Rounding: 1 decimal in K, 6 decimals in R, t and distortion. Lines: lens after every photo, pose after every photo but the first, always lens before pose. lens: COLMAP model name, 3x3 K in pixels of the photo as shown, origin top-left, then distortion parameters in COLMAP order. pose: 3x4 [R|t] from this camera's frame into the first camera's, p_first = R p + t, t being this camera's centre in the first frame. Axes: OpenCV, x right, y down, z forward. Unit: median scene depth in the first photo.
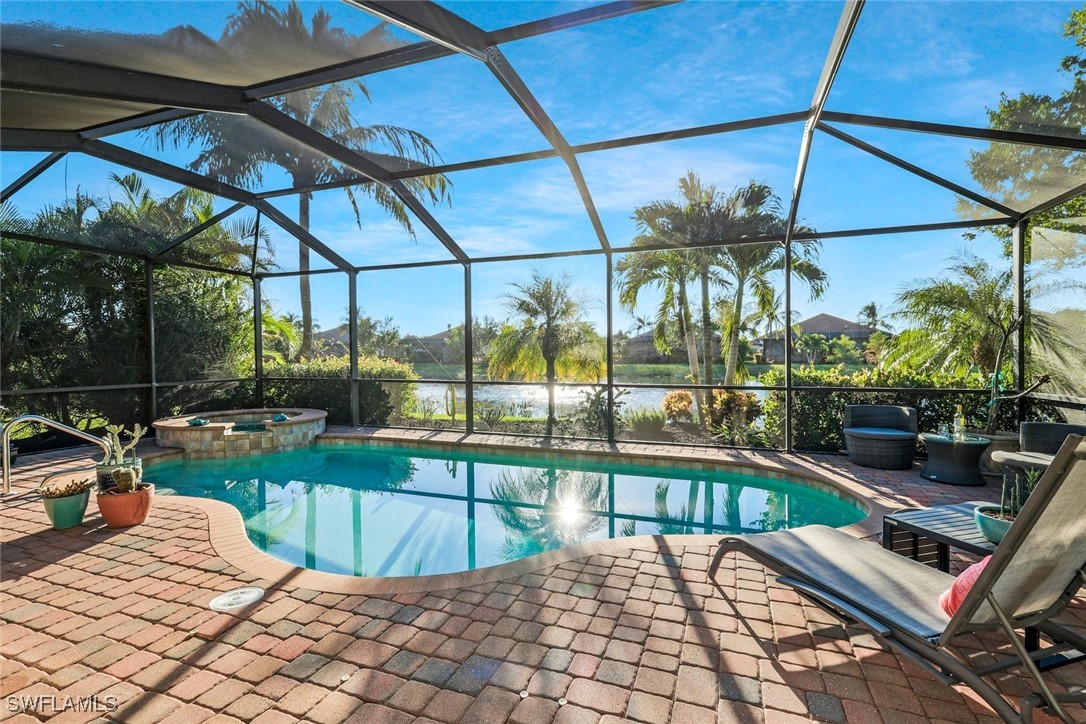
lens RADIAL K [[481.4, 0, 547.5], [0, 481.4, 362.2], [0, 0, 1]] dist [-0.009586, 0.000638]
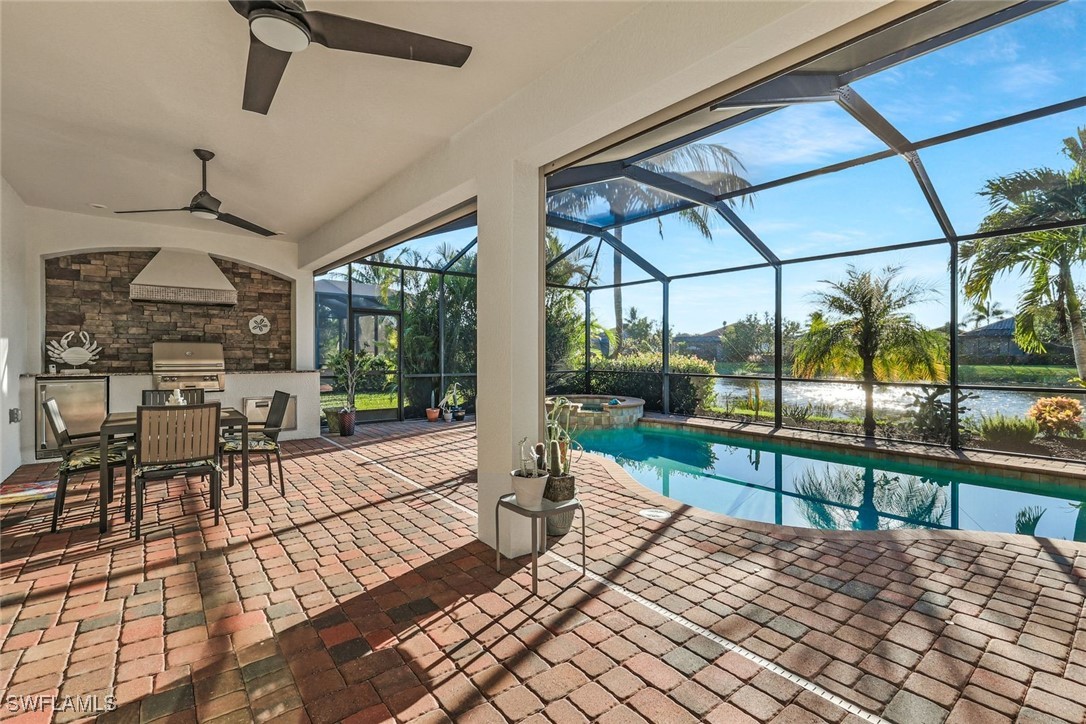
lens RADIAL K [[481.4, 0, 540.5], [0, 481.4, 357.3], [0, 0, 1]] dist [-0.009586, 0.000638]
pose [[0.852071, 0.008986, -0.523349, -0.056516], [-0.011685, 0.999930, -0.001856, 0.003182], [0.523296, 0.007697, 0.852116, -0.157891]]
